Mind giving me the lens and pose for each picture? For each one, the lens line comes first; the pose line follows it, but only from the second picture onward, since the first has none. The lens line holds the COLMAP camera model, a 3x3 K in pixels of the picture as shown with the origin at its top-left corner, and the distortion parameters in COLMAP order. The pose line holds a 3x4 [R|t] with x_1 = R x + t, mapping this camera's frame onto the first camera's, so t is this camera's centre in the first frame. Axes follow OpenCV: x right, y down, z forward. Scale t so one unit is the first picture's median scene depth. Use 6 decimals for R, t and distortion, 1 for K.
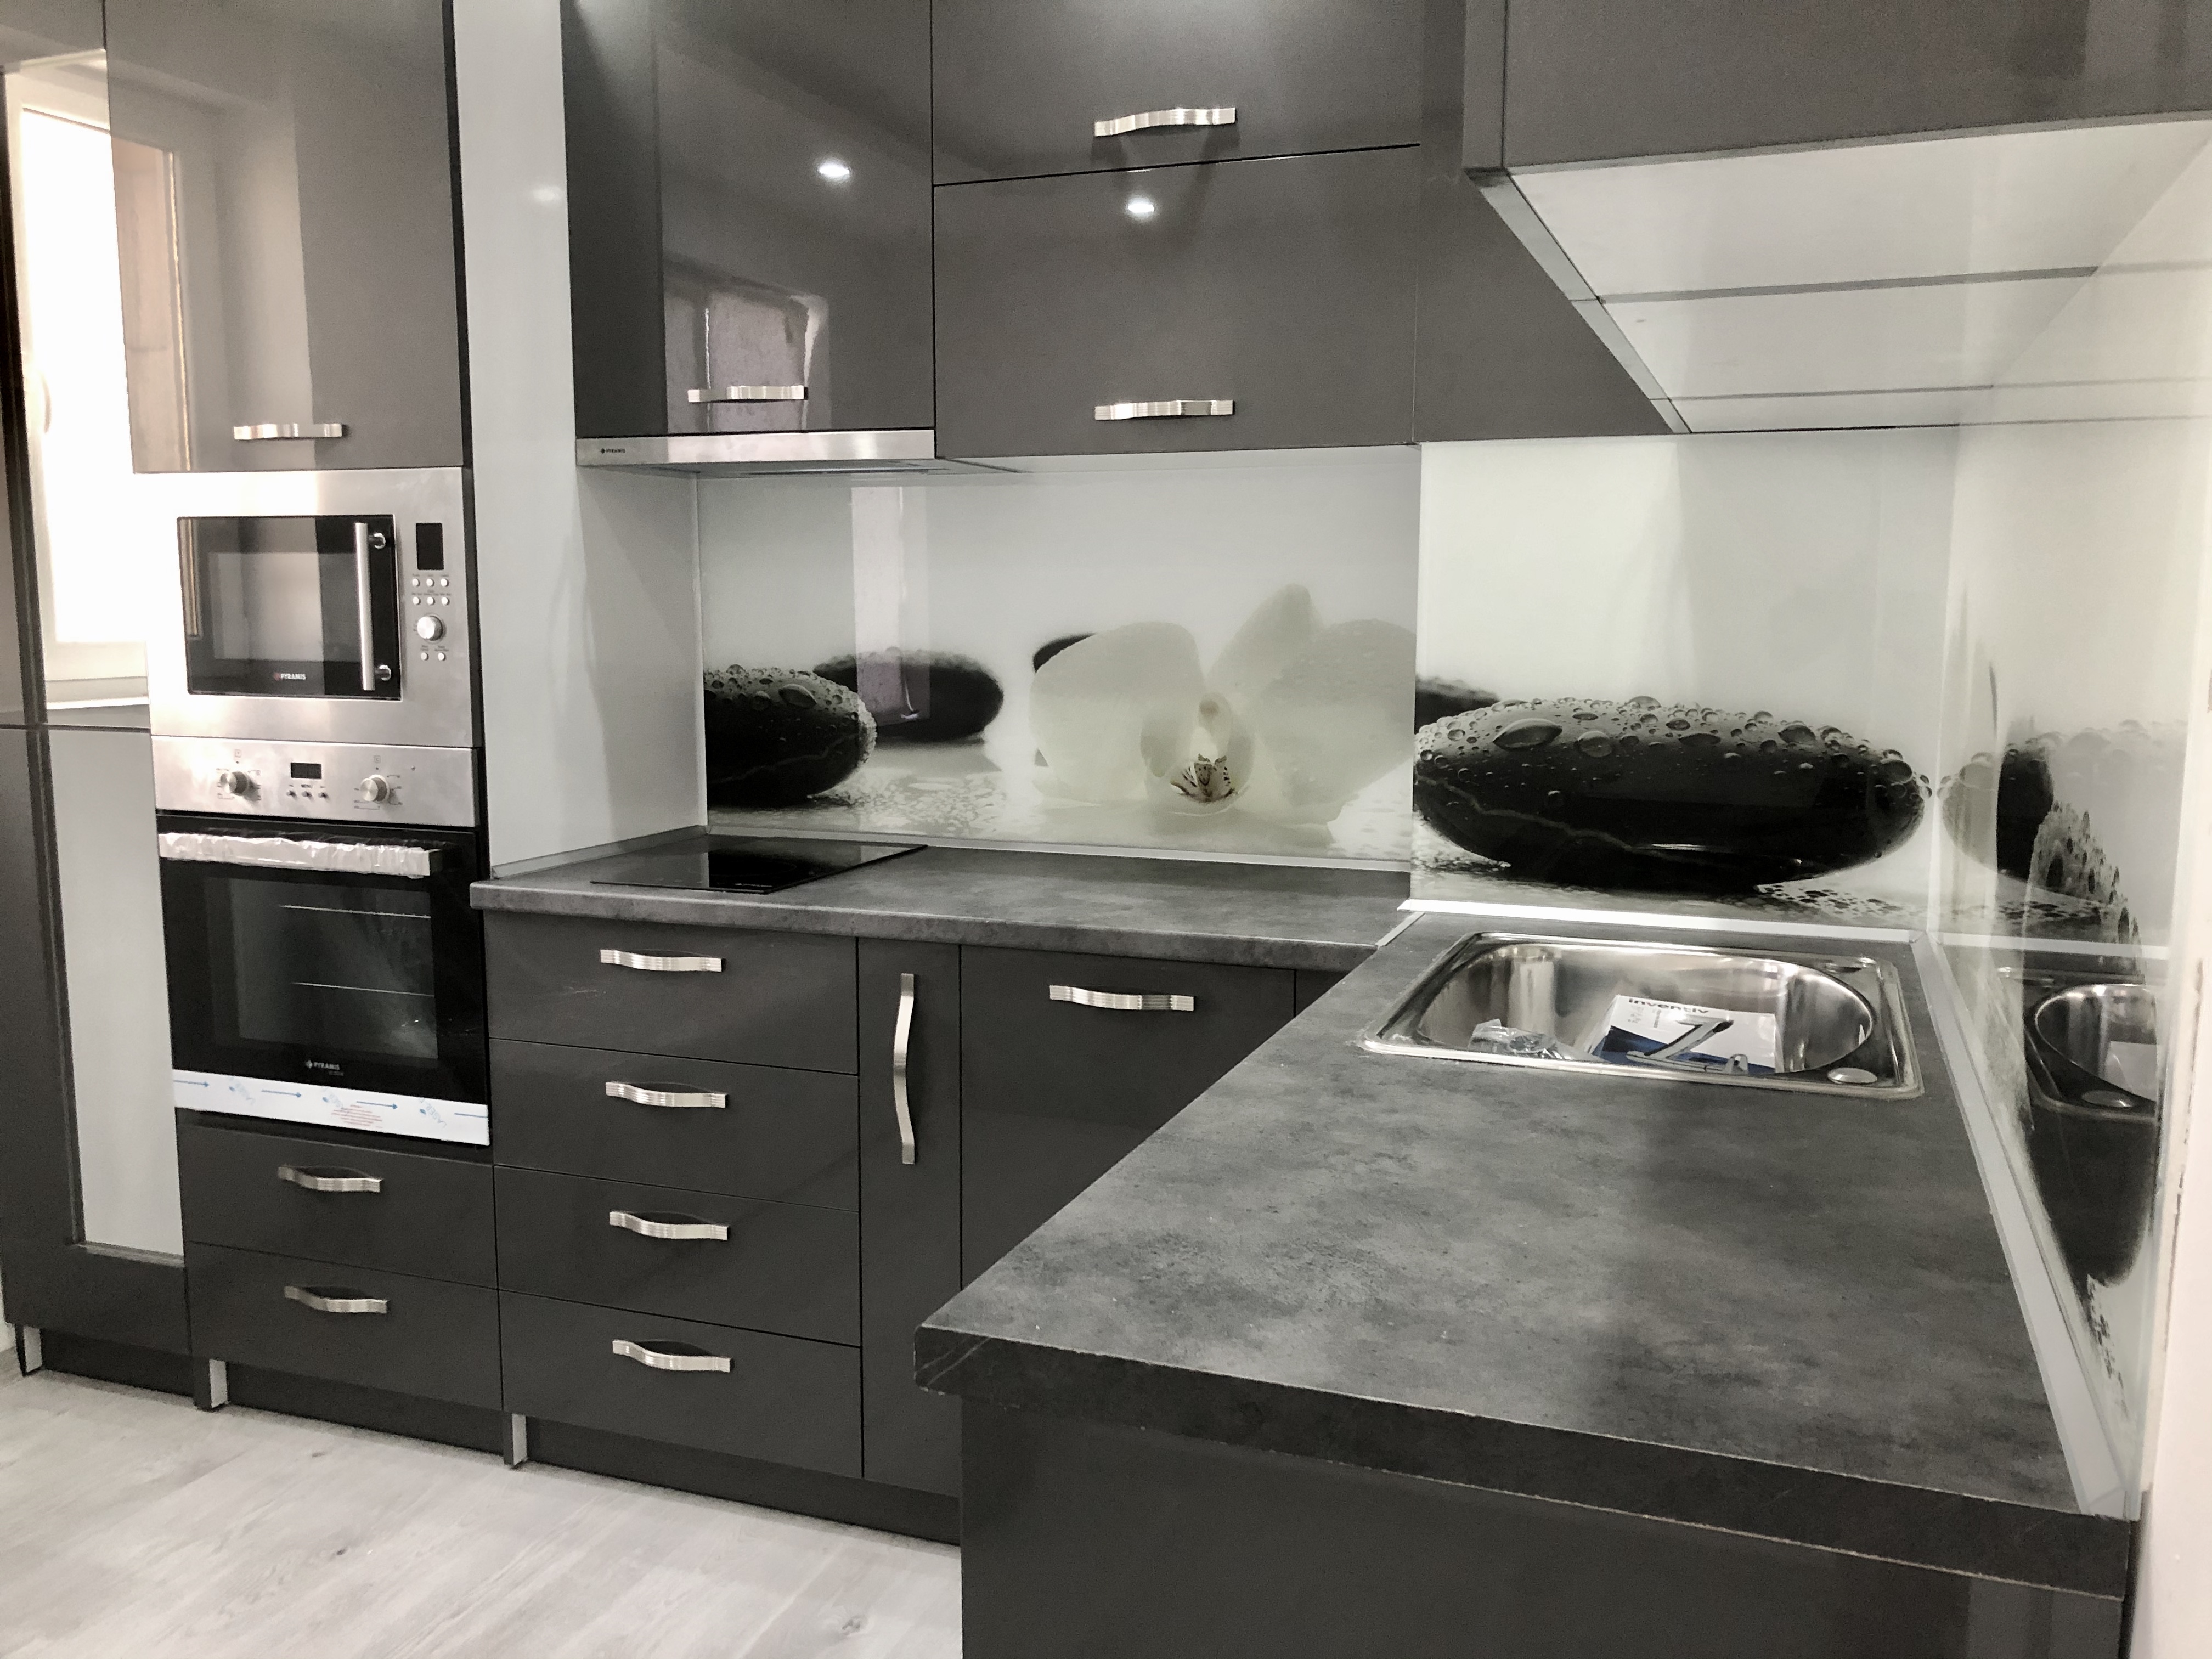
lens RADIAL K [[1800.0, 0, 1106.0], [0, 1800.0, 829.5], [0, 0, 1]] dist [0.065206, -0.080270]
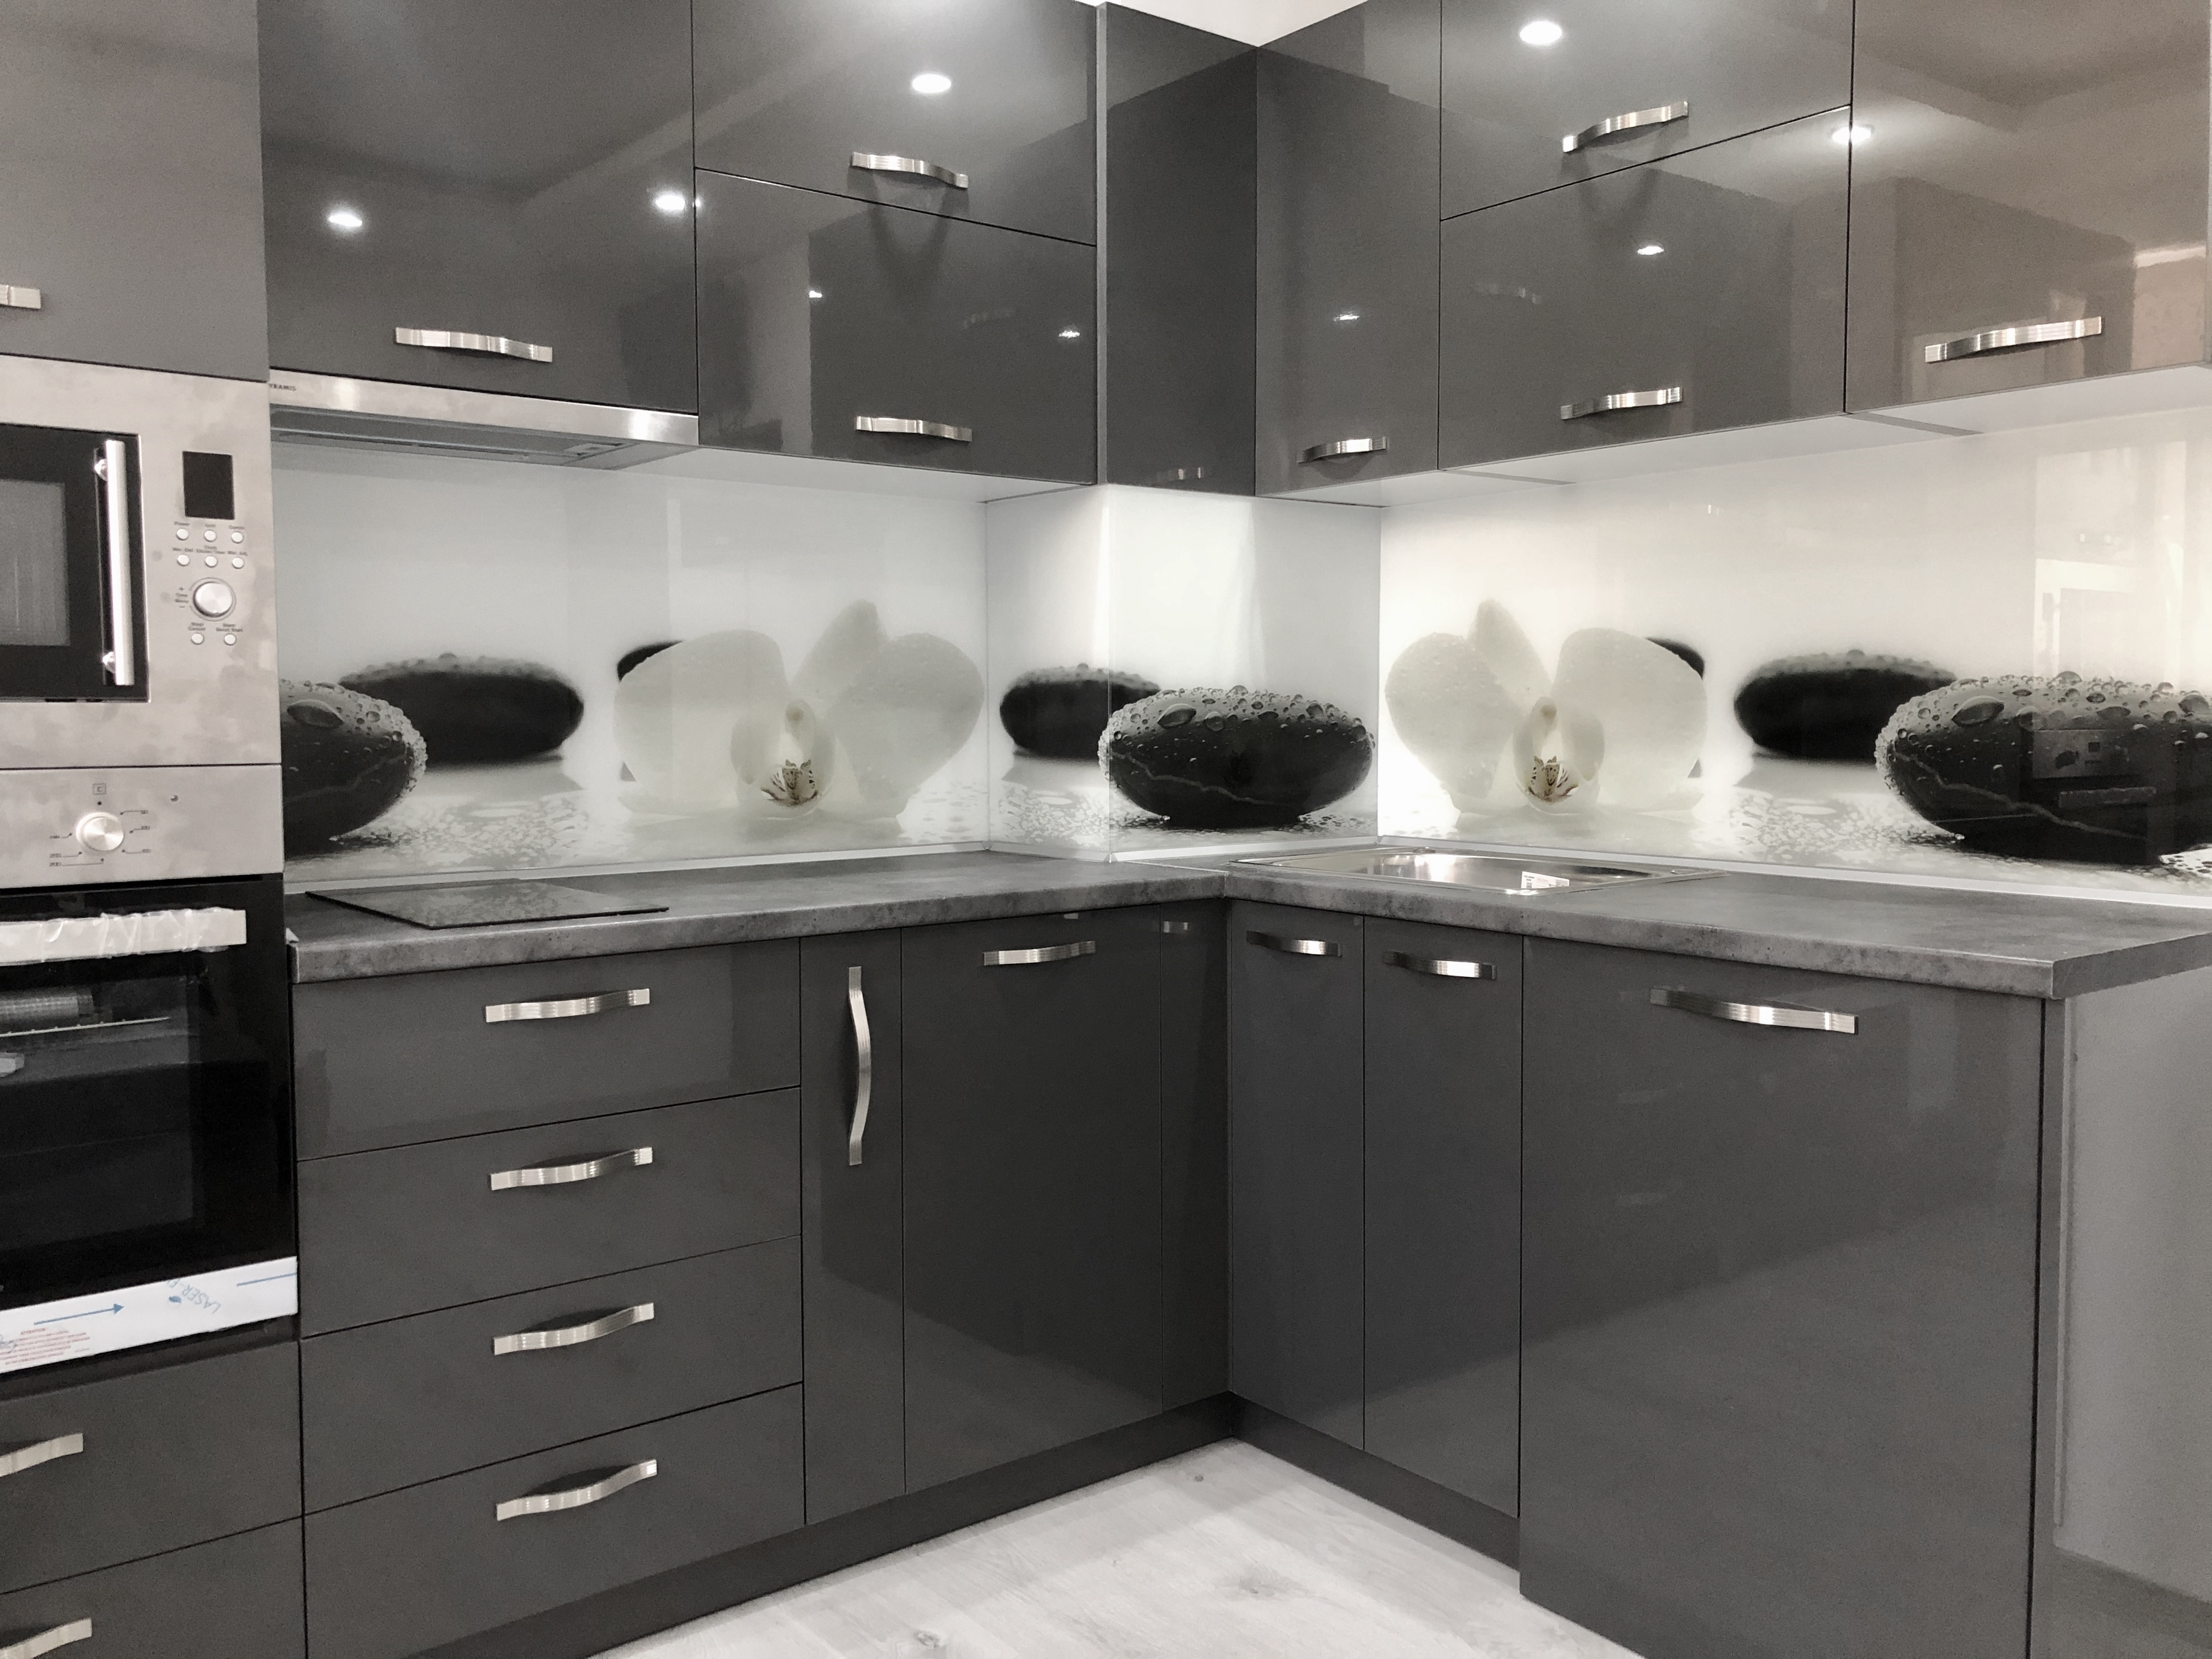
lens RADIAL K [[1804.1, 0, 1106.9], [0, 1804.1, 810.6], [0, 0, 1]] dist [0.048291, -0.046706]
pose [[0.512535, -0.052702, 0.857048, -0.784224], [0.112086, 0.993681, -0.005927, 0.014951], [-0.851319, 0.099101, 0.515203, 0.326686]]
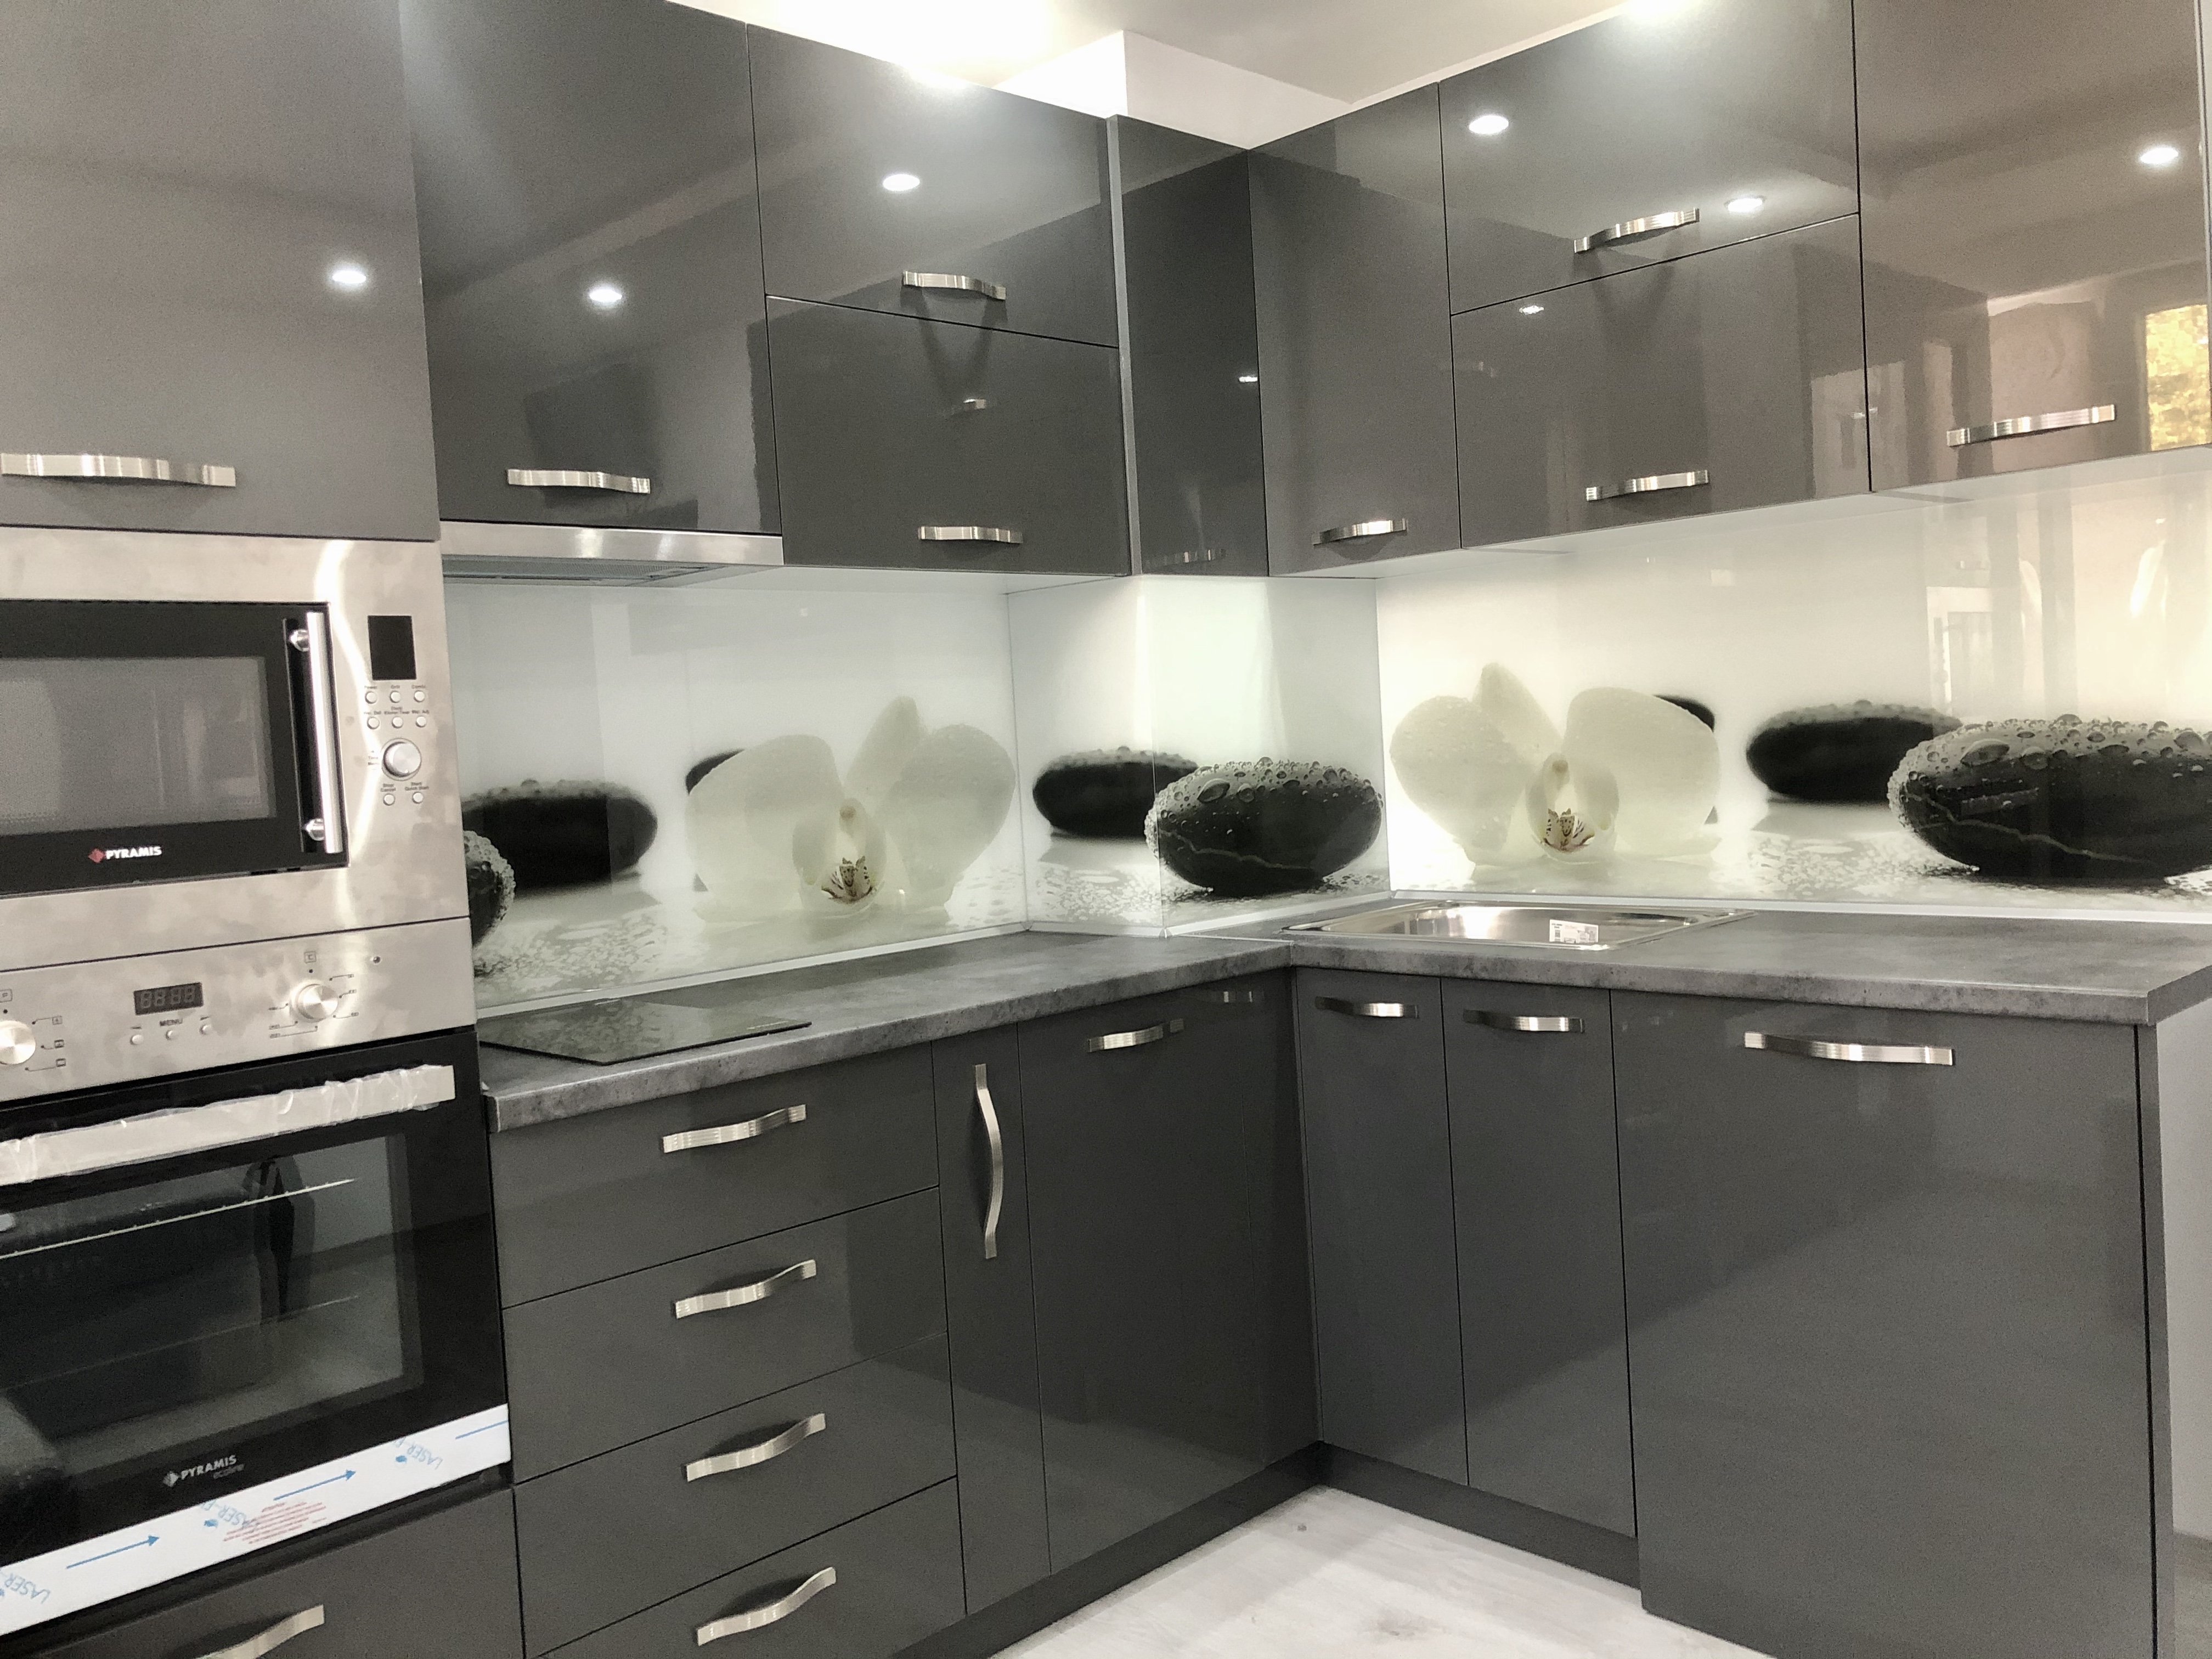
lens RADIAL K [[1801.4, 0, 1114.7], [0, 1801.4, 811.1], [0, 0, 1]] dist [0.053635, -0.058281]
pose [[0.415214, -0.066538, 0.907287, -0.880889], [0.174042, 0.984710, -0.007433, -0.034941], [-0.892920, 0.160993, 0.420446, 0.431078]]
